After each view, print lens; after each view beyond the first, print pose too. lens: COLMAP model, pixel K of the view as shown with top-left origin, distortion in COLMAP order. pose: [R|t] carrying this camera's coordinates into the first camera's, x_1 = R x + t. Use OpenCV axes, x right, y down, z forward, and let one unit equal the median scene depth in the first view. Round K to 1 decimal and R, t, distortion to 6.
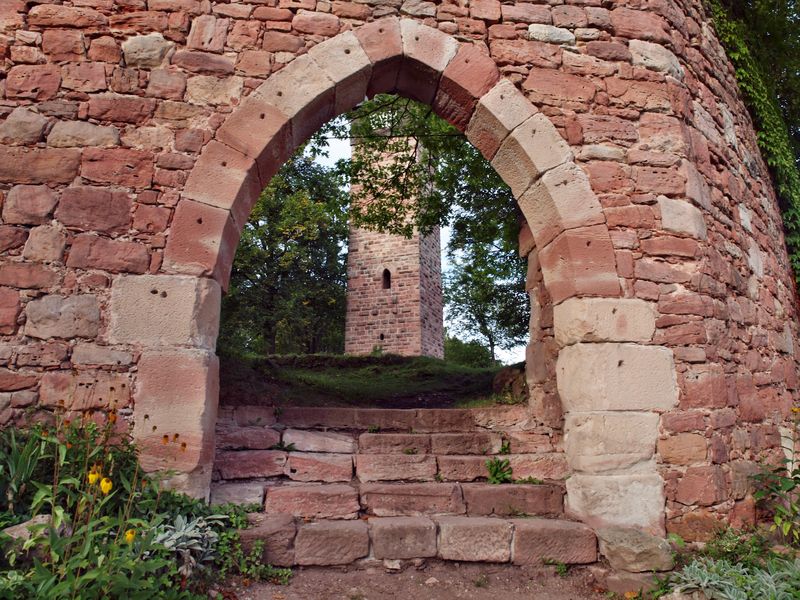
lens RADIAL K [[567.1, 0, 400.0], [0, 567.1, 300.0], [0, 0, 1]] dist [-0.144182, 0.125101]
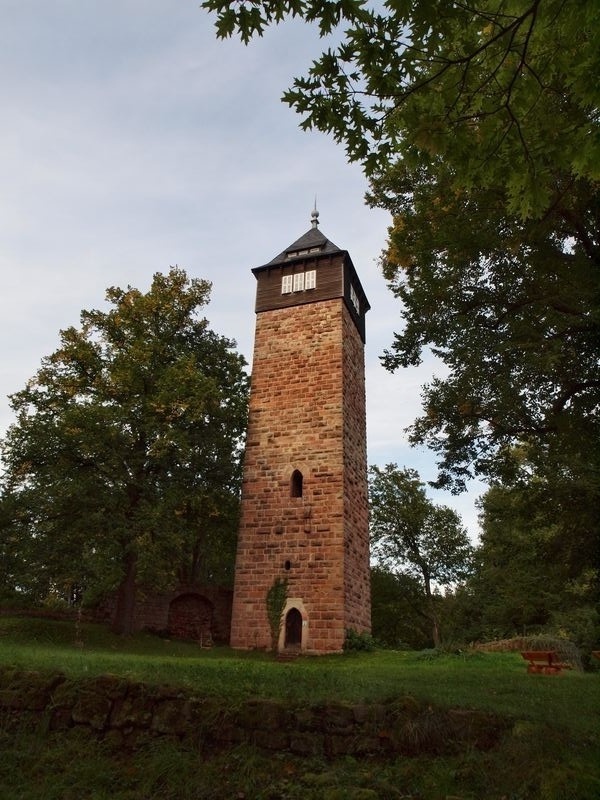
lens RADIAL K [[567.1, 0, 300.0], [0, 567.1, 400.0], [0, 0, 1]] dist [-0.144182, 0.125101]
pose [[0.999234, 0.038961, 0.003704, -0.026583], [-0.037384, 0.978199, -0.204279, 0.005689], [-0.011582, 0.203984, 0.978906, 0.267992]]
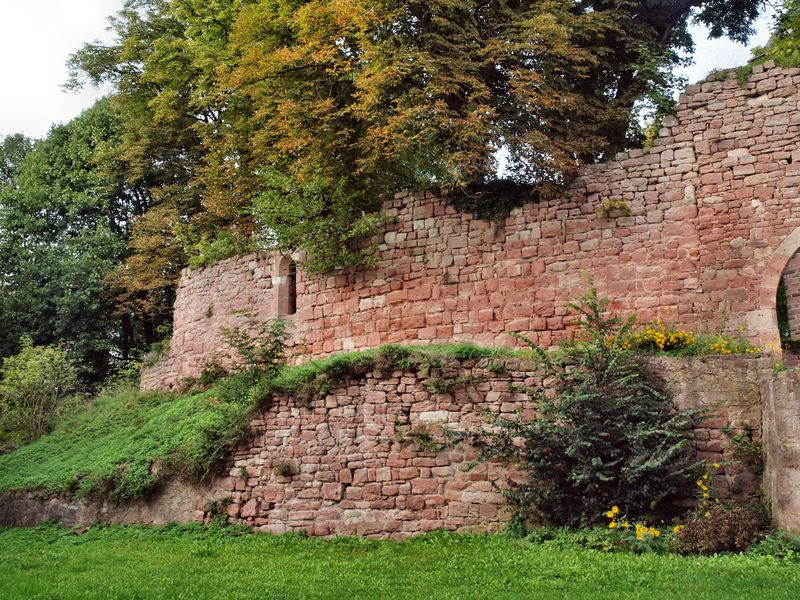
lens RADIAL K [[786.7, 0, 400.0], [0, 786.7, 300.0], [0, 0, 1]] dist [-0.013553, 0.024760]
pose [[0.855237, -0.130991, -0.501408, 0.123913], [0.132484, 0.990641, -0.032827, -0.226665], [0.501016, -0.038354, 0.864588, -4.090499]]
